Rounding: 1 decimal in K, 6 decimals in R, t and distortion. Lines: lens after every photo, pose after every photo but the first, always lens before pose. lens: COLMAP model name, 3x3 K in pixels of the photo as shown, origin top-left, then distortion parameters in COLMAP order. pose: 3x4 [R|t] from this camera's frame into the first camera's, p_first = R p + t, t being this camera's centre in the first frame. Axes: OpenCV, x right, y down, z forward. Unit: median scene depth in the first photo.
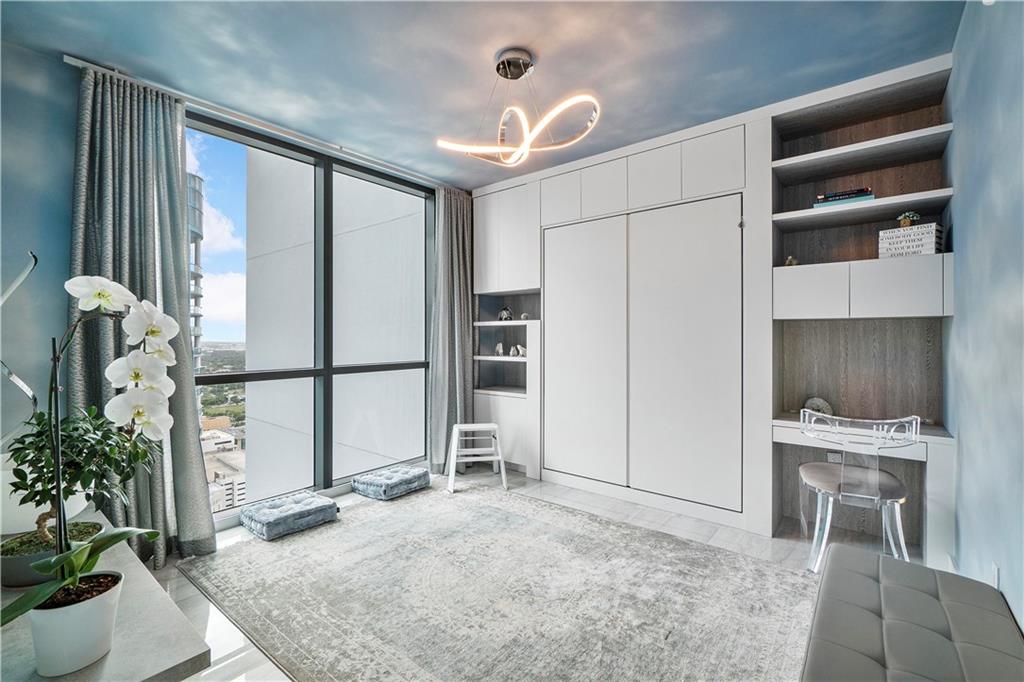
lens RADIAL K [[445.5, 0, 503.5], [0, 445.5, 337.6], [0, 0, 1]] dist [-0.000709, 0.001349]
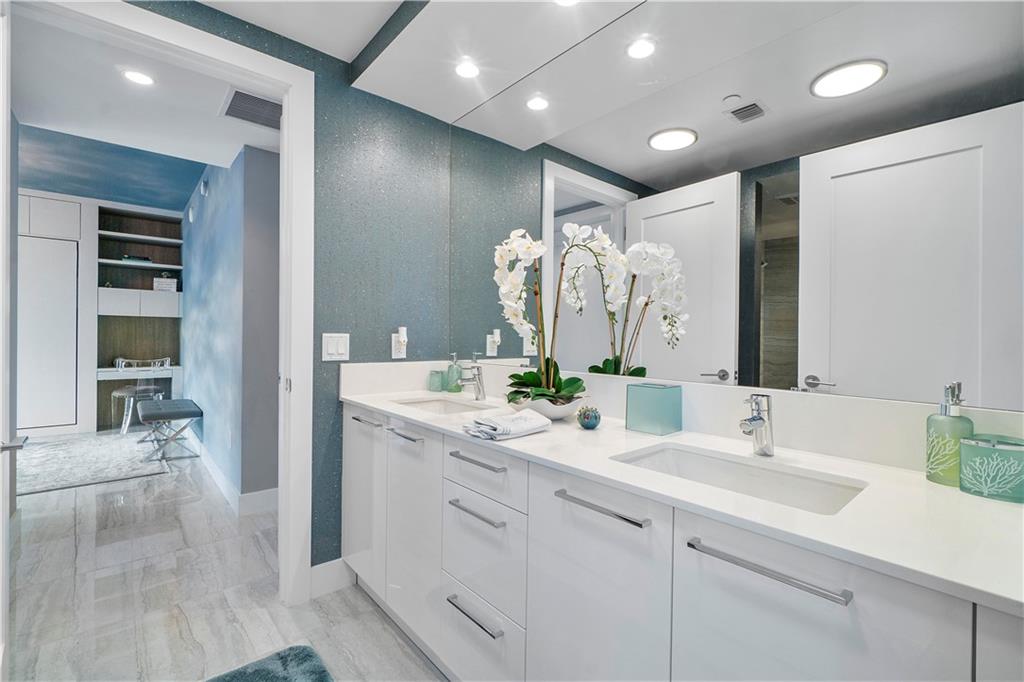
lens RADIAL K [[445.5, 0, 508.7], [0, 445.5, 331.2], [0, 0, 1]] dist [-0.000709, 0.001349]
pose [[0.156534, 0.010457, 0.987617, -1.004183], [-0.005517, 0.999938, -0.009713, 0.035874], [-0.987657, -0.003928, 0.156582, -1.028117]]
